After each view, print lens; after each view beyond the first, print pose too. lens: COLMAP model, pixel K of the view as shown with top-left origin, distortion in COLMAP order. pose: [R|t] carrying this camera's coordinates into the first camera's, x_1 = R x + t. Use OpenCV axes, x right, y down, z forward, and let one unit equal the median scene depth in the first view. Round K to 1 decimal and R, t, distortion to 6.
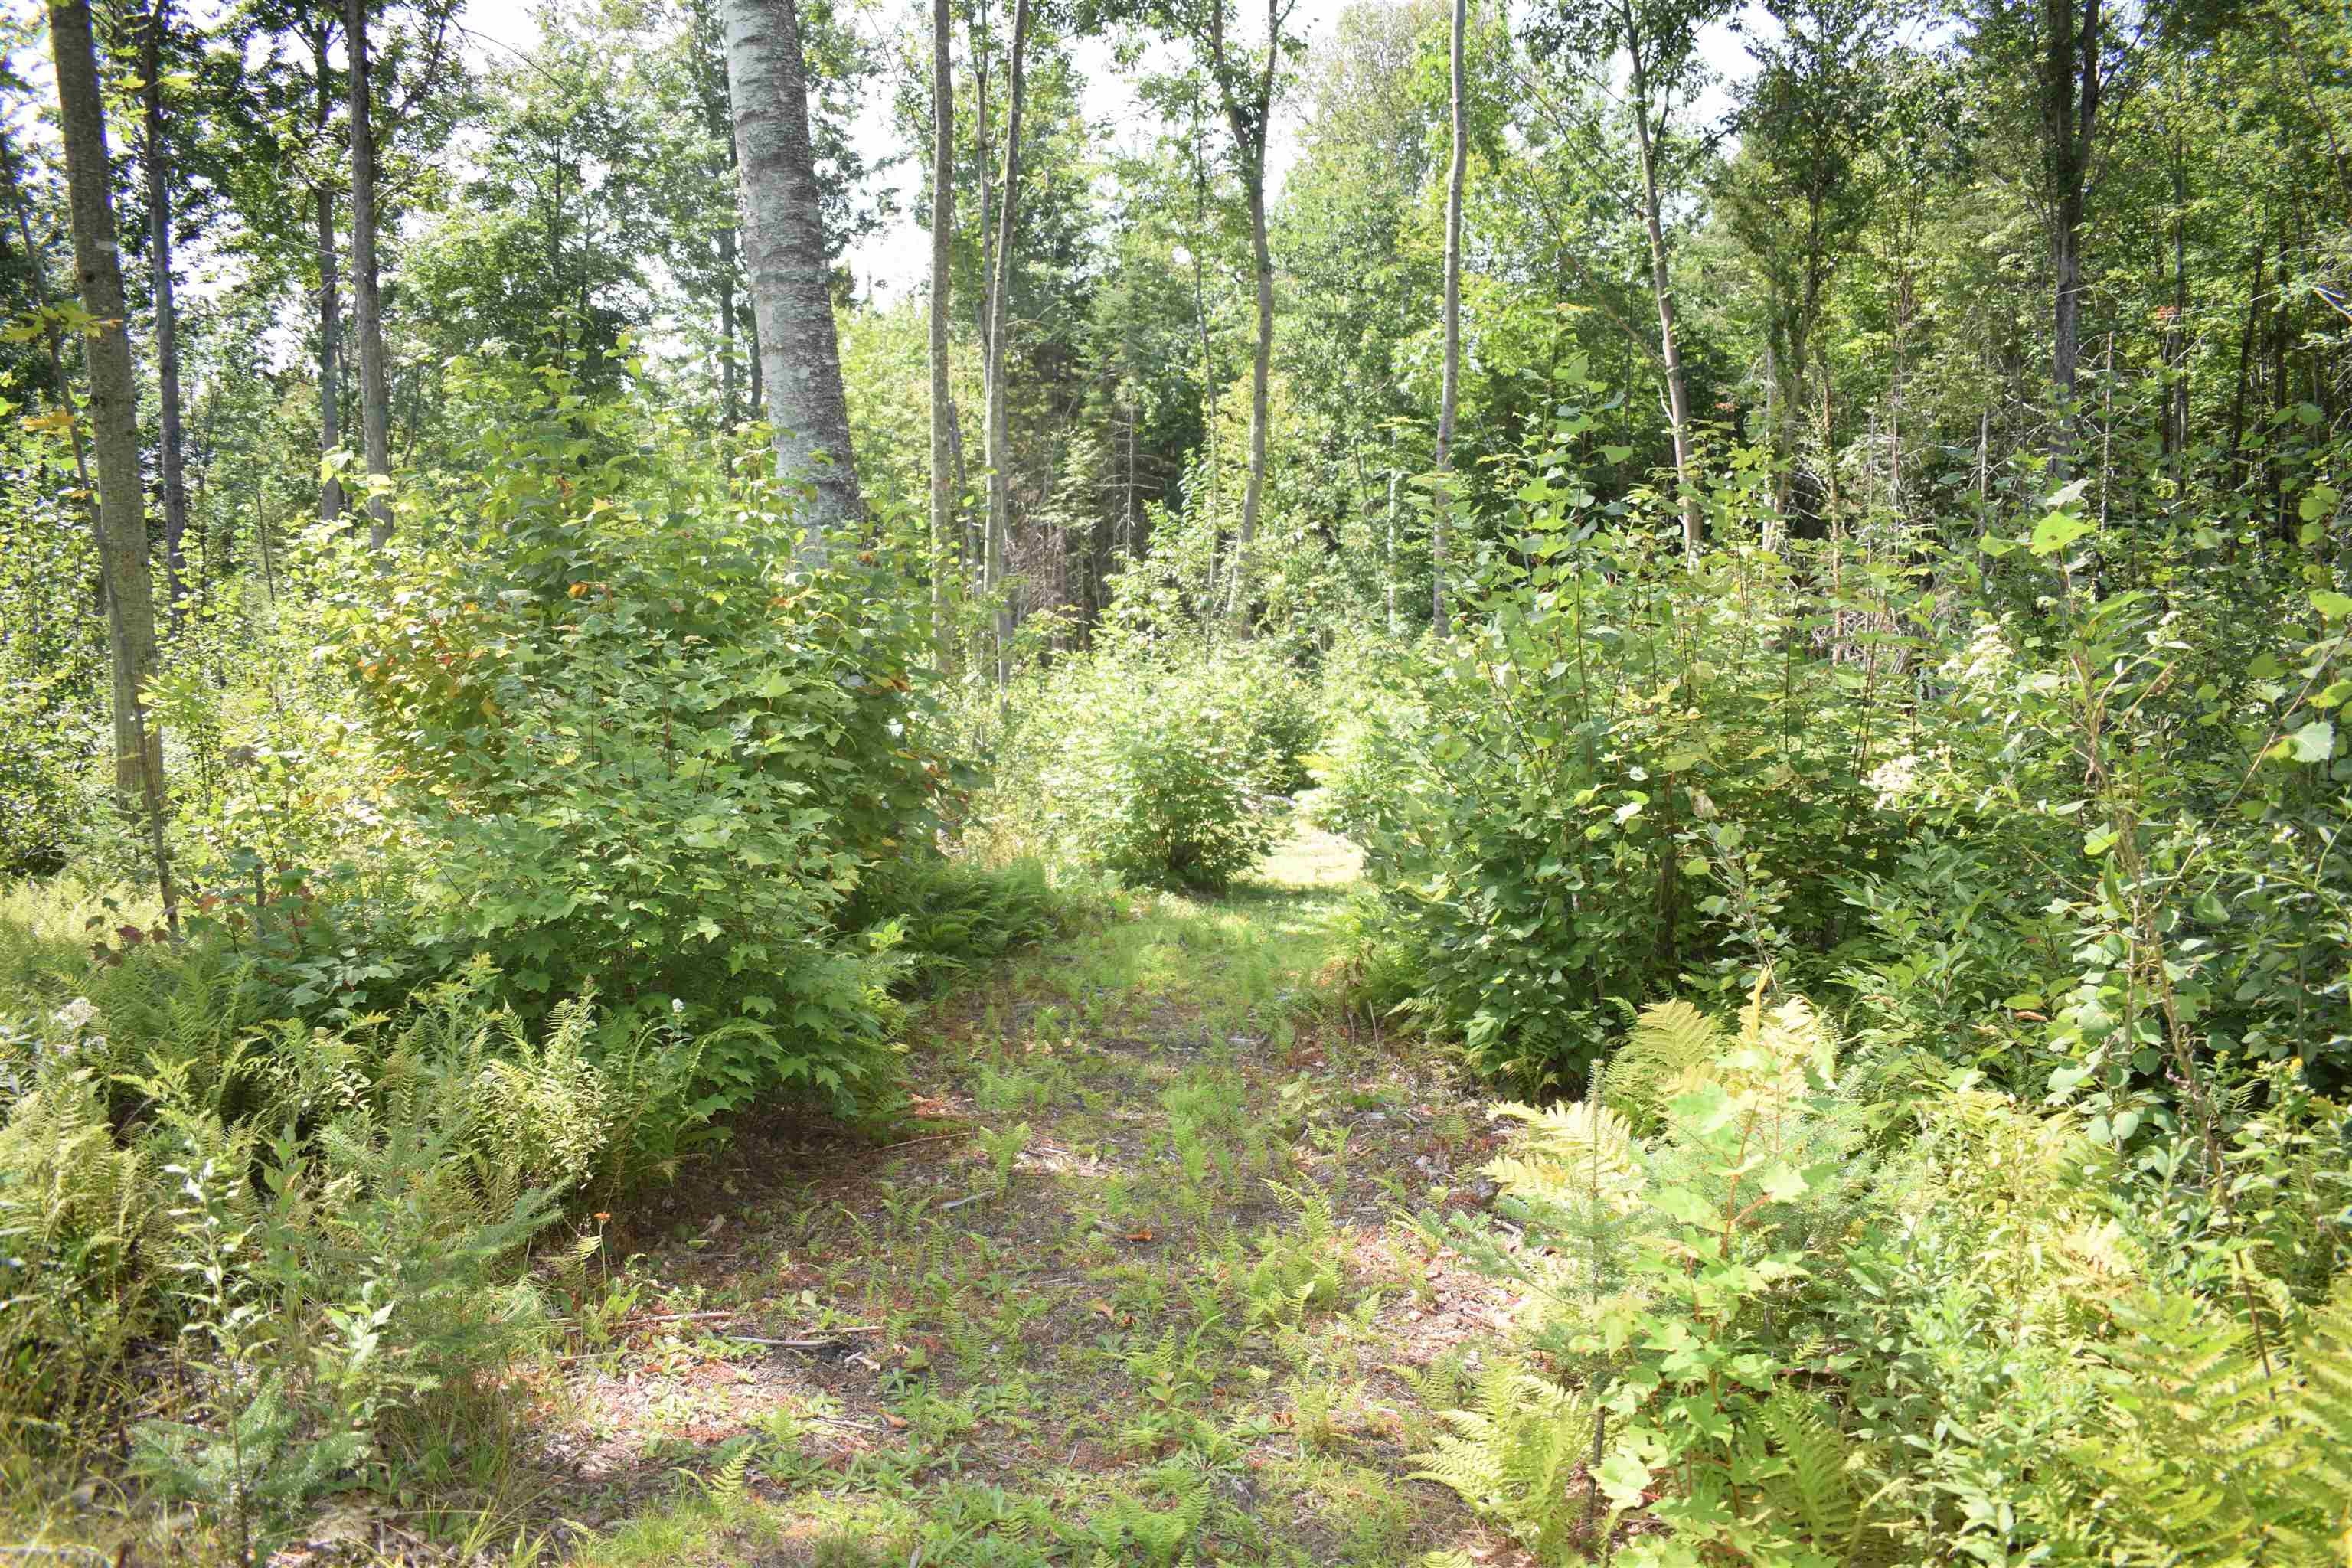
lens RADIAL K [[1816.3, 0, 1176.0], [0, 1816.3, 784.0], [0, 0, 1]] dist [-0.100510, 0.022777]
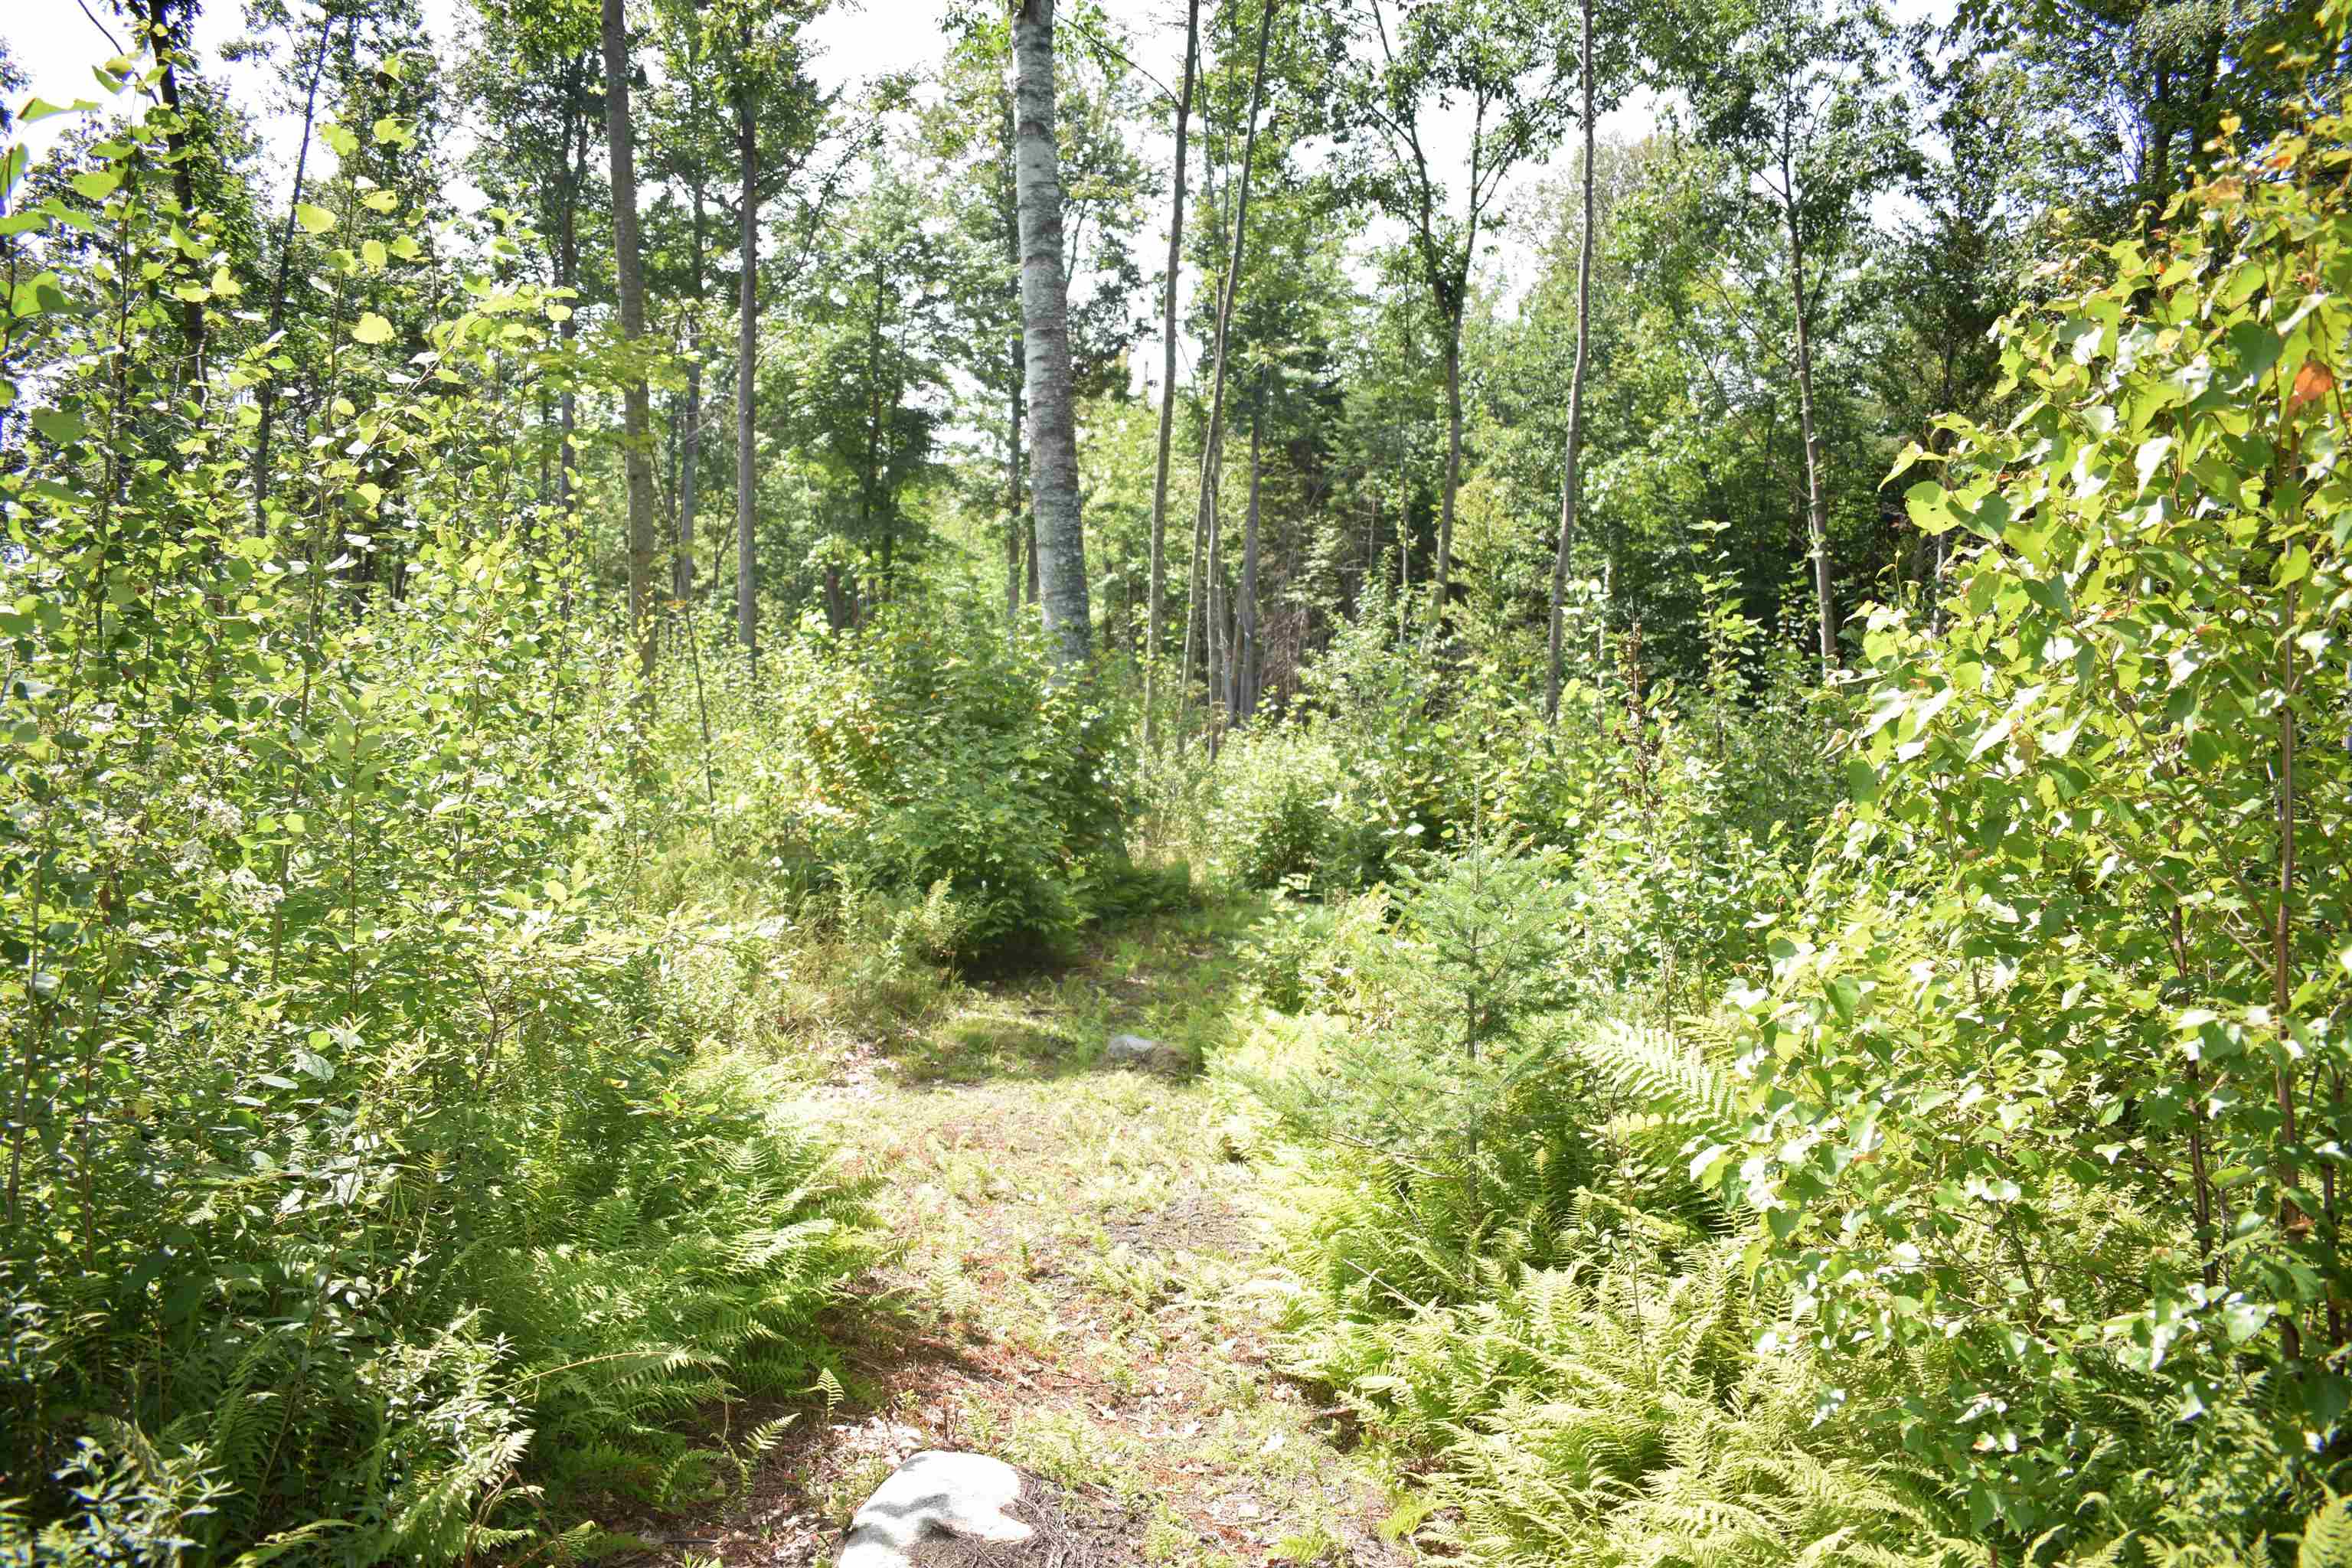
lens RADIAL K [[1816.3, 0, 1176.0], [0, 1816.3, 784.0], [0, 0, 1]] dist [-0.100510, 0.022777]
pose [[0.988433, 0.051140, -0.142774, 0.028417], [-0.055845, 0.998014, -0.029144, 0.003802], [0.141000, 0.036780, 0.989326, -0.123011]]
